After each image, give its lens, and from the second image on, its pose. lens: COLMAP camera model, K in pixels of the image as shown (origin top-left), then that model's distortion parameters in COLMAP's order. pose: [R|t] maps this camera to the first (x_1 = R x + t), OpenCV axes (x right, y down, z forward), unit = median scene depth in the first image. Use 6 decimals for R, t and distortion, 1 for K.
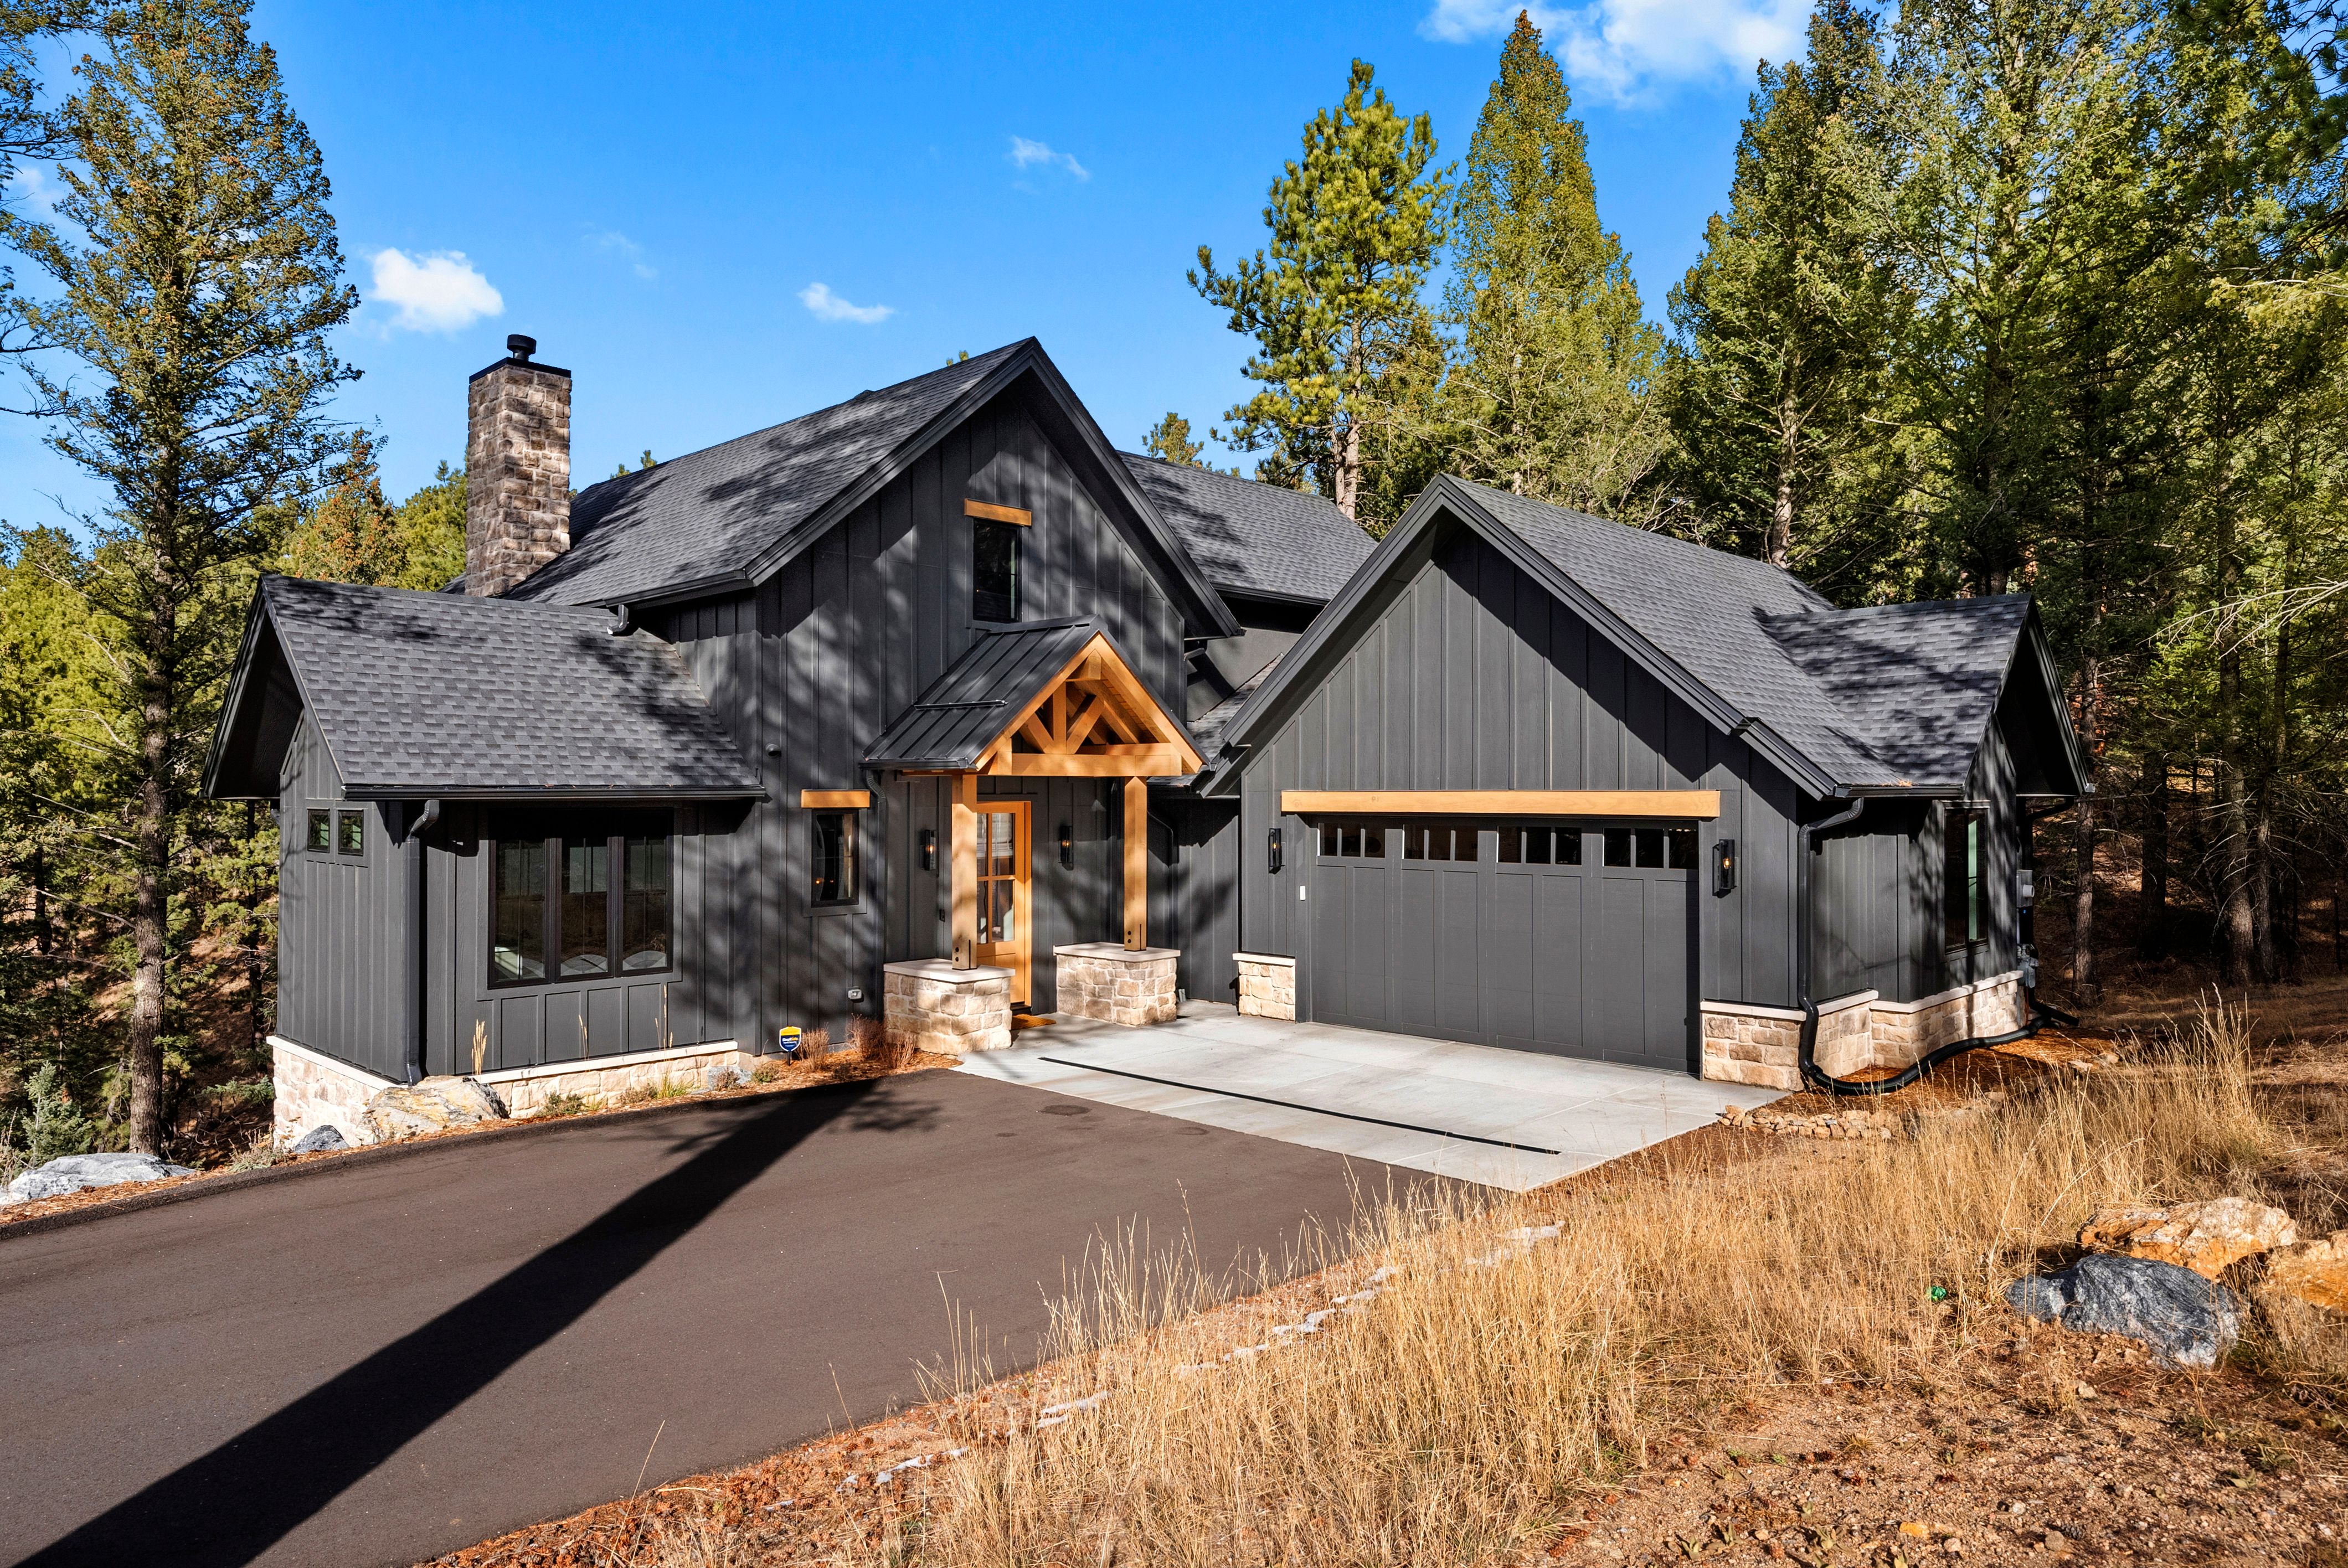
lens RADIAL K [[1379.1, 0, 1171.6], [0, 1379.1, 766.4], [0, 0, 1]] dist [-0.006109, -0.000496]
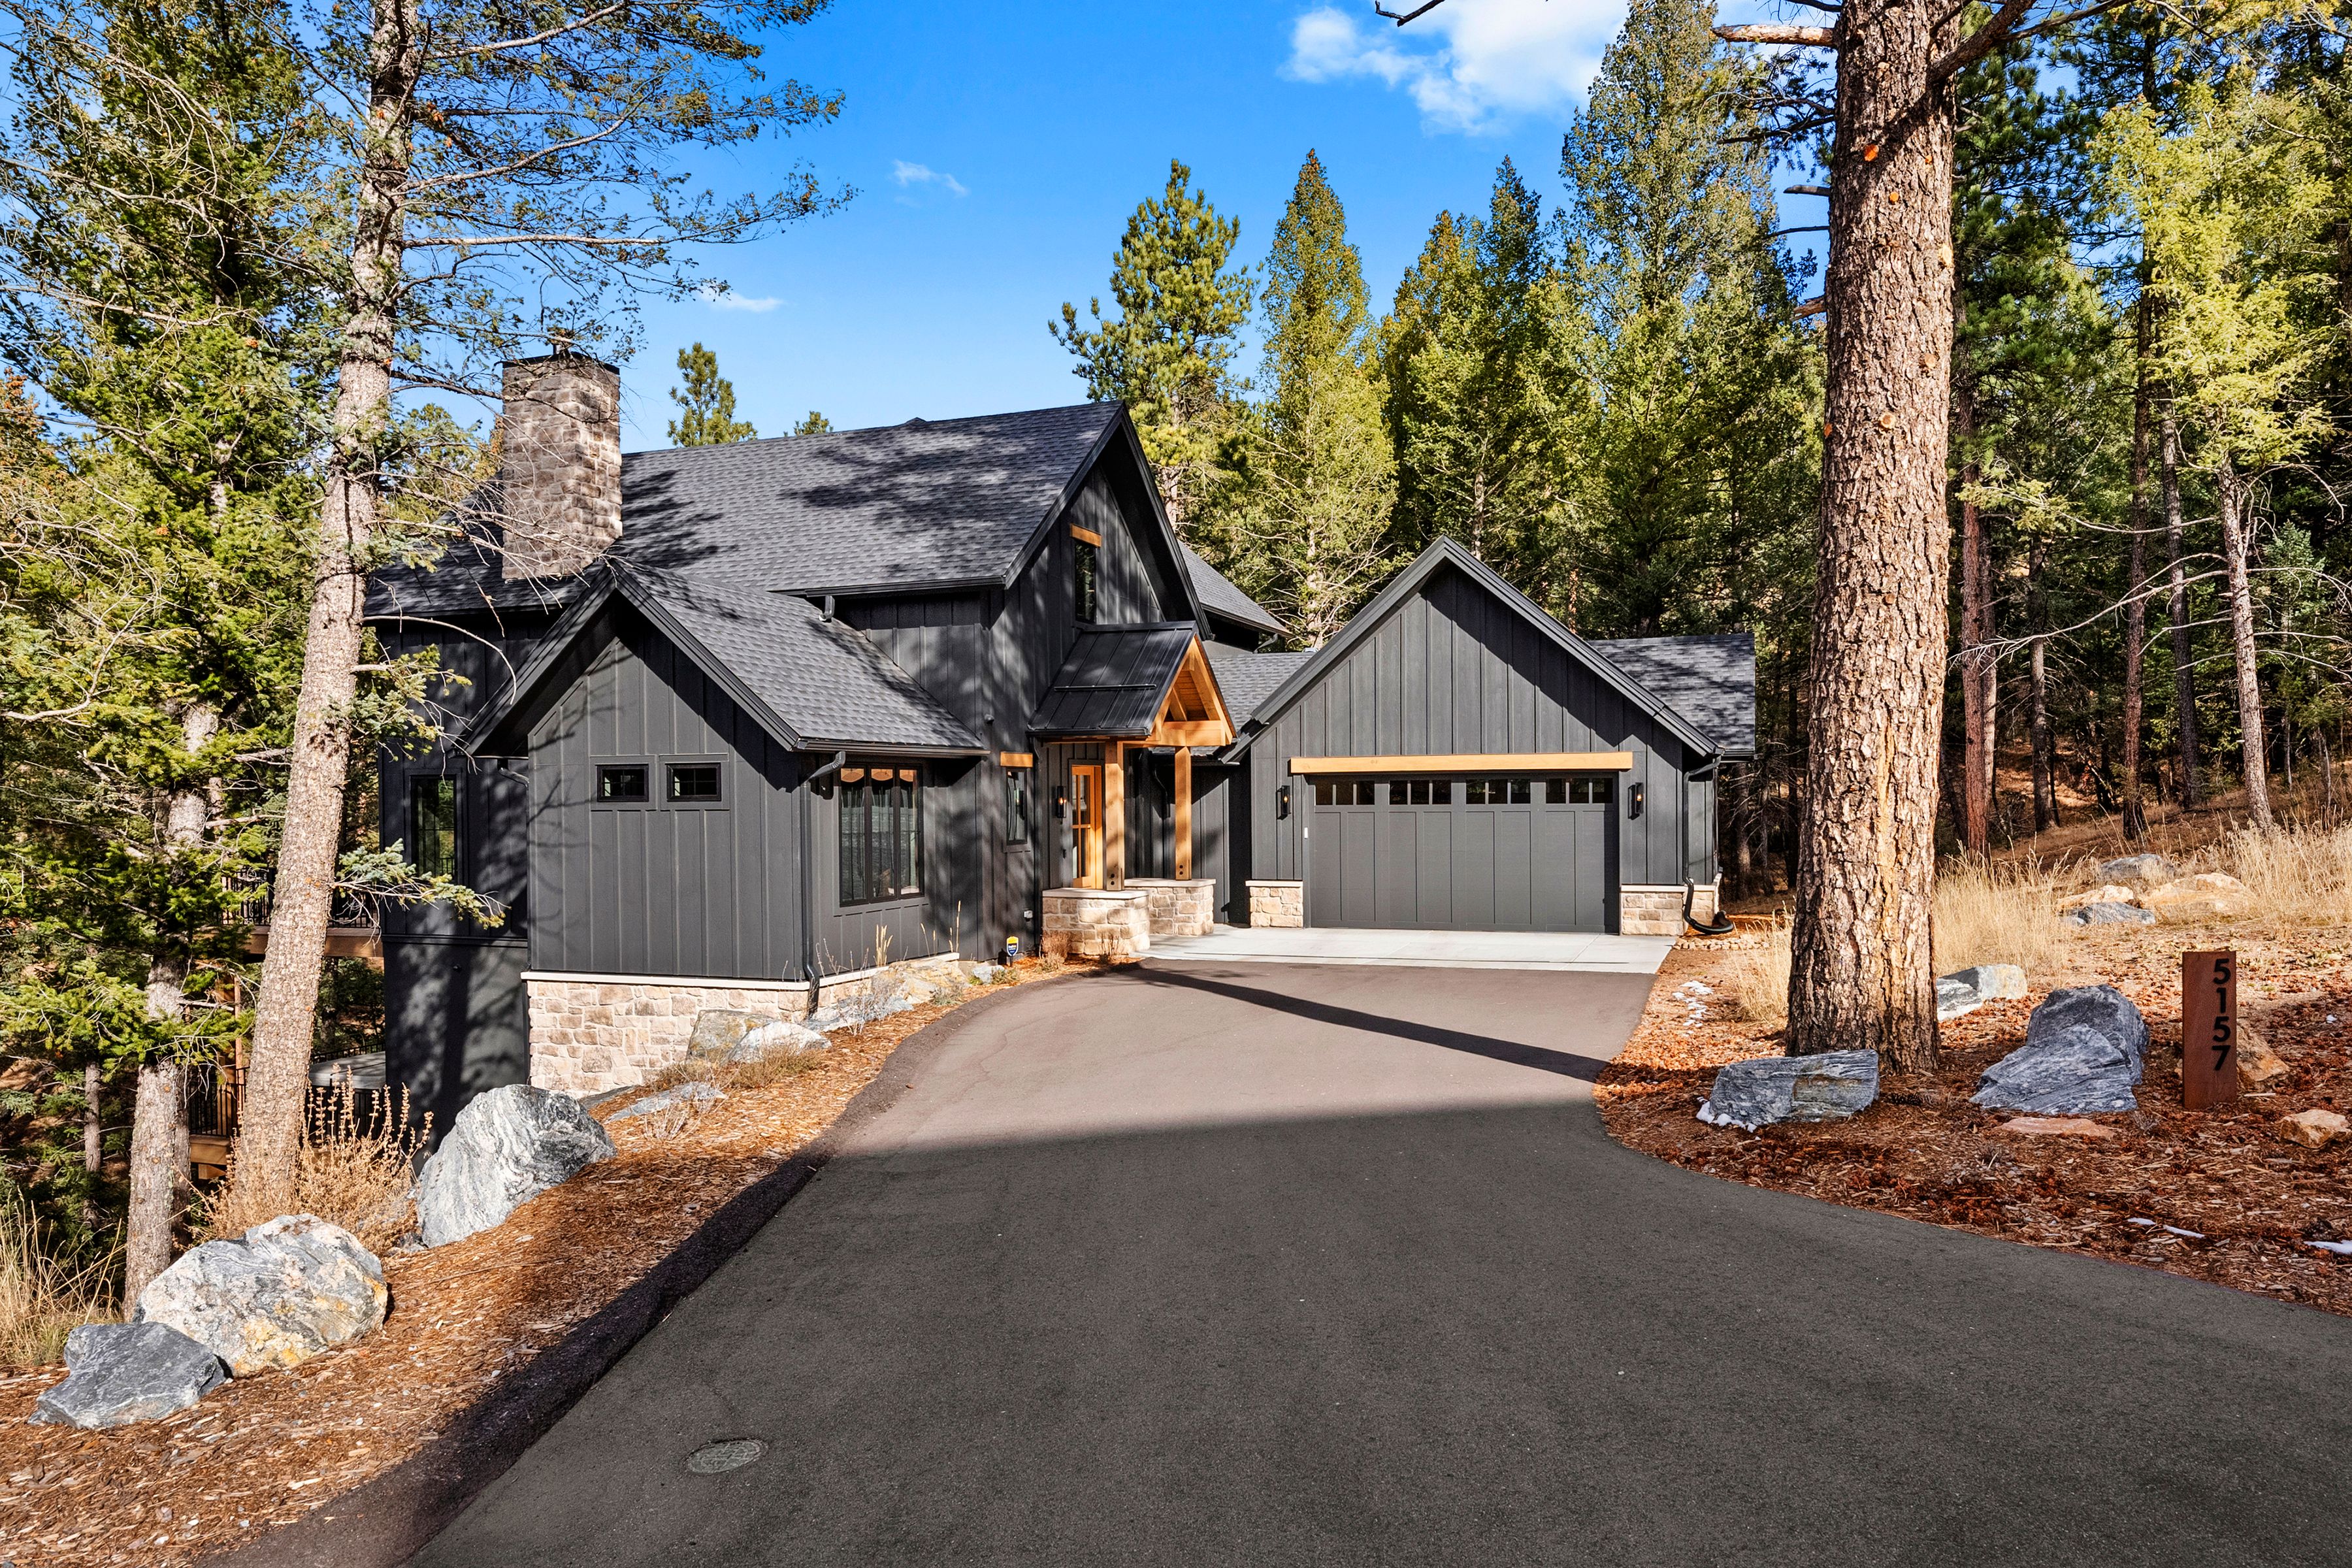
lens RADIAL K [[1427.8, 0, 1176.0], [0, 1427.8, 784.0], [0, 0, 1]] dist [0.000800, 0.000712]
pose [[0.916550, -0.002511, 0.399913, -0.623499], [-0.000619, 0.999970, 0.007699, 0.035356], [-0.399920, -0.007304, 0.916521, -0.249853]]
